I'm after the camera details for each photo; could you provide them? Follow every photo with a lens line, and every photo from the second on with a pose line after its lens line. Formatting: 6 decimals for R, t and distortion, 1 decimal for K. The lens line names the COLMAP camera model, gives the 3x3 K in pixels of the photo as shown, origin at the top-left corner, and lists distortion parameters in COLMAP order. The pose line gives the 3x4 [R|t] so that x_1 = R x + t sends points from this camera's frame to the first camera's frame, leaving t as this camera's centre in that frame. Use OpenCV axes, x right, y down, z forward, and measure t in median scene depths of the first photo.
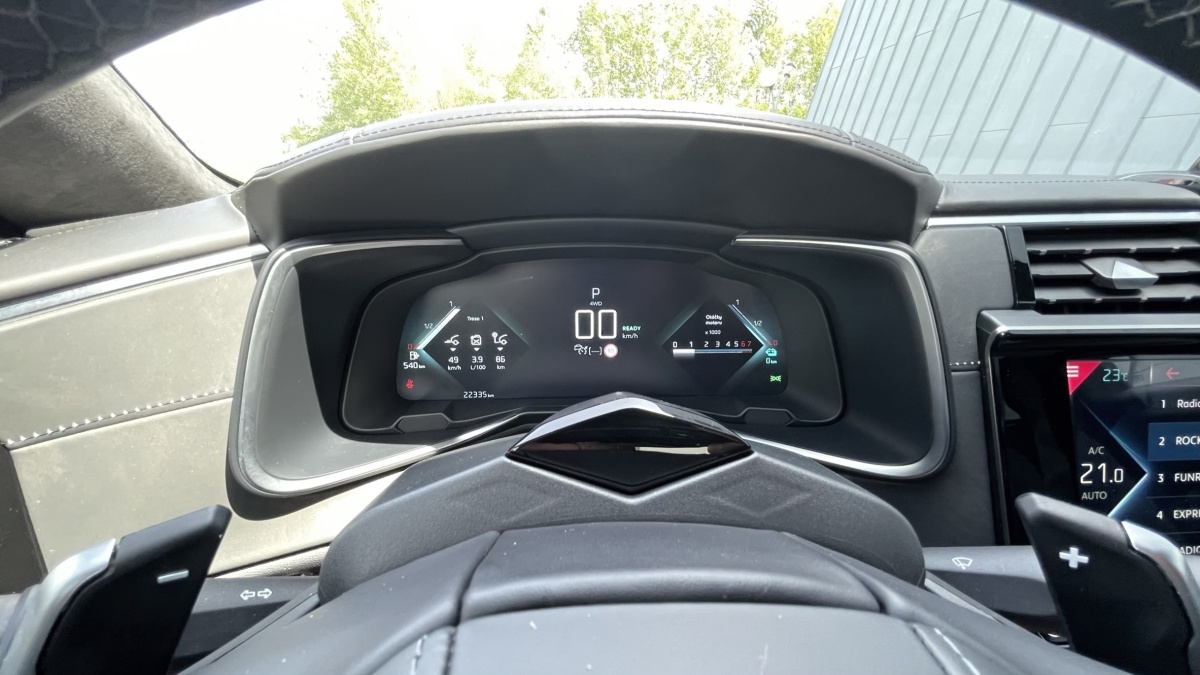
lens RADIAL K [[482.2, 0, 601.0], [0, 482.2, 340.6], [0, 0, 1]] dist [-0.000430, 0.000131]
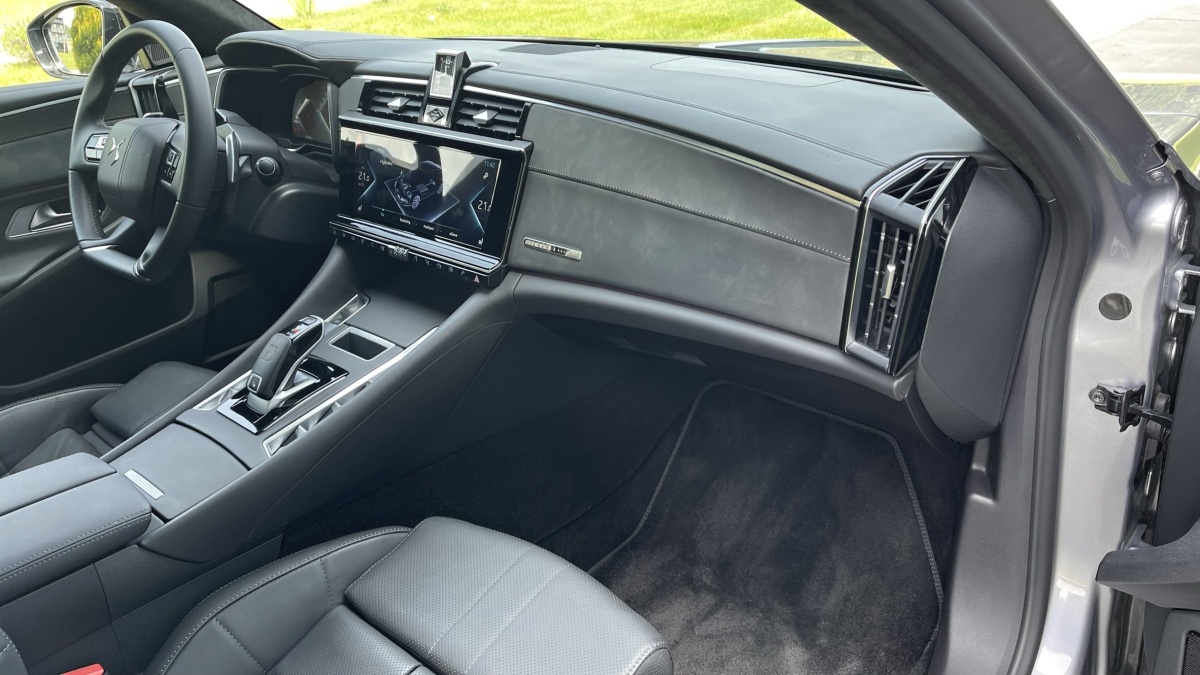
lens RADIAL K [[894.9, 0, 601.8], [0, 894.9, 342.1], [0, 0, 1]] dist [0.034510, -0.057842]
pose [[0.722780, 0.270111, -0.636104, 5.338683], [-0.191033, 0.962678, 0.191721, -0.048072], [0.664150, -0.017055, 0.747405, -1.845189]]
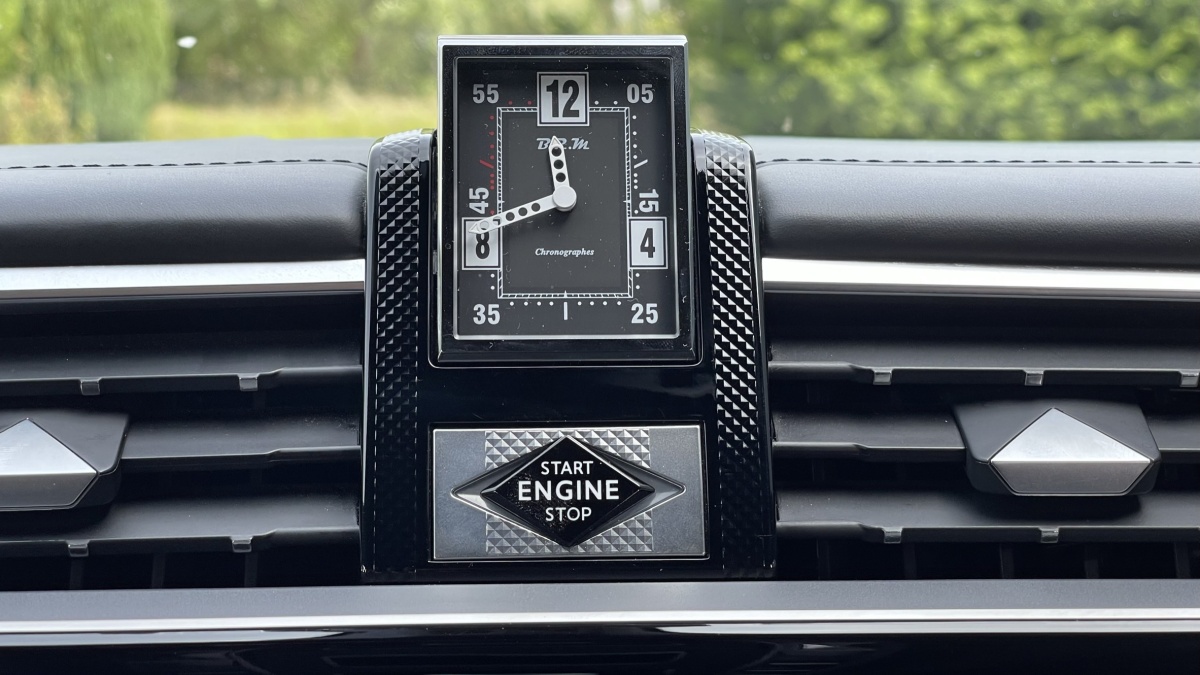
lens RADIAL K [[2212.1, 0, 610.2], [0, 2212.1, 338.9], [0, 0, 1]] dist [0.101724, 0.000000]
pose [[0.999950, -0.006212, -0.007827, 1.531952], [0.004185, 0.971631, -0.236467, 0.119038], [0.009074, 0.236422, 0.971608, -0.377683]]
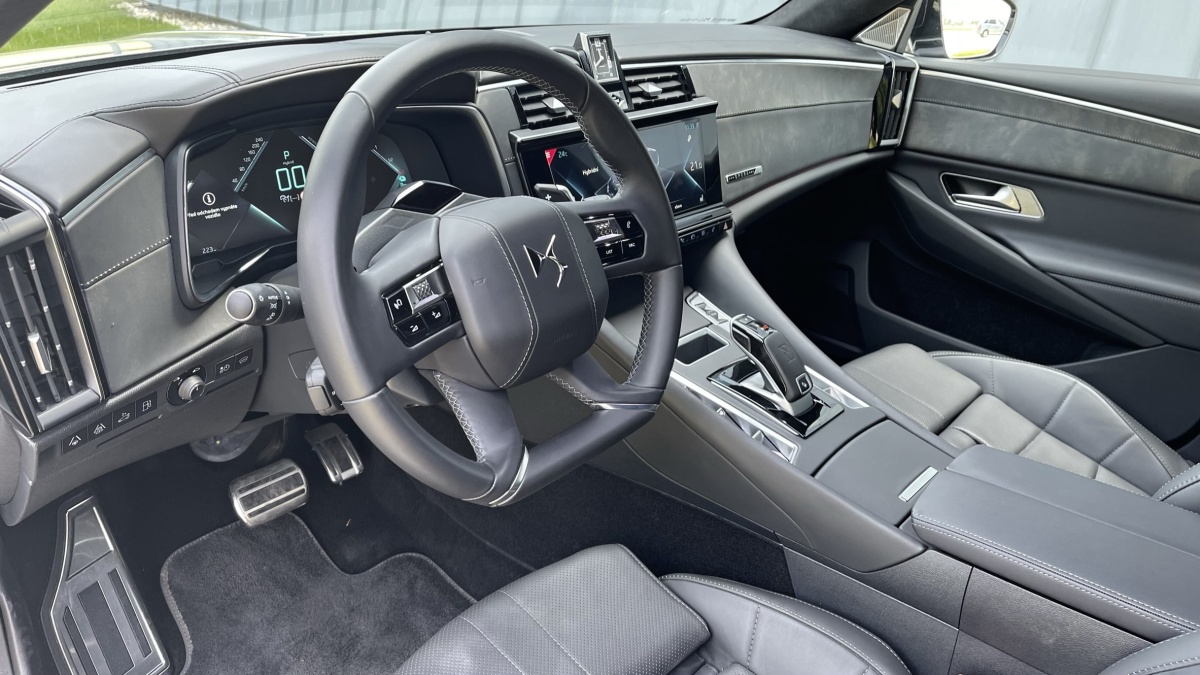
lens RADIAL K [[894.9, 0, 593.0], [0, 894.9, 340.1], [0, 0, 1]] dist [0.034510, -0.057842]
pose [[0.697958, -0.278731, 0.659669, -1.698151], [0.201335, 0.960368, 0.192764, 0.122997], [-0.687254, -0.001727, 0.726415, -1.983998]]
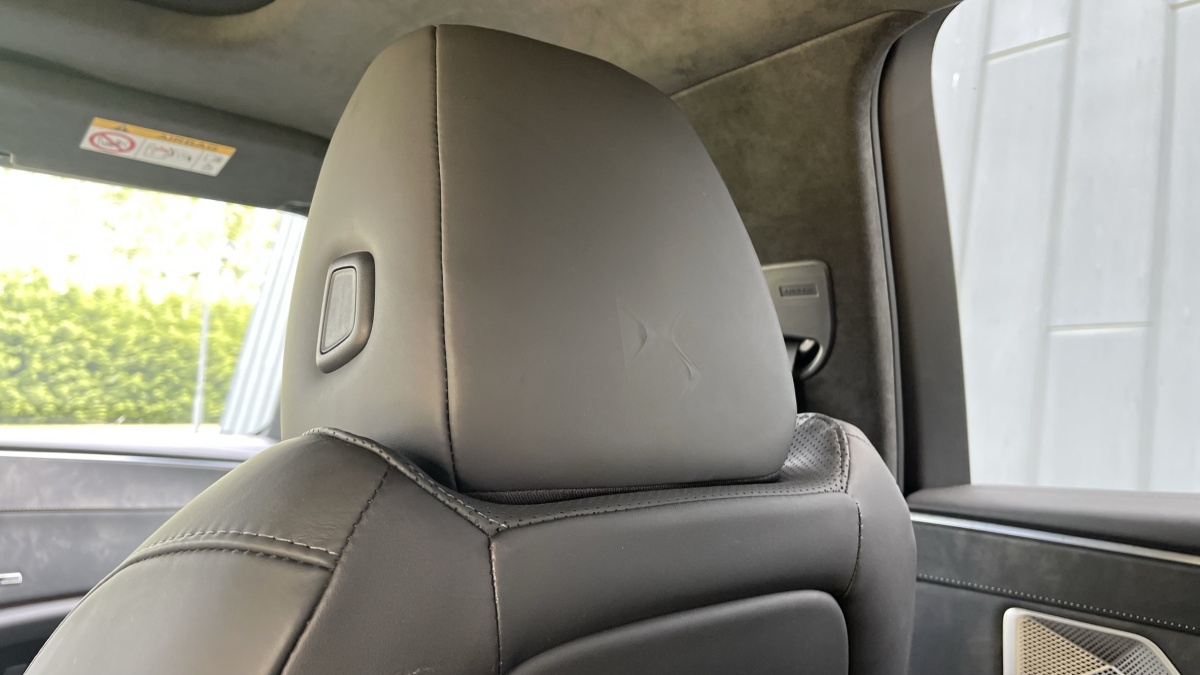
lens RADIAL K [[894.9, 0, 610.7], [0, 894.9, 335.0], [0, 0, 1]] dist [0.034510, -0.057842]
pose [[0.773871, 0.064939, 0.630005, 2.042235], [0.197487, 0.920393, -0.337456, 1.292187], [-0.601766, 0.385565, 0.699441, -4.017820]]
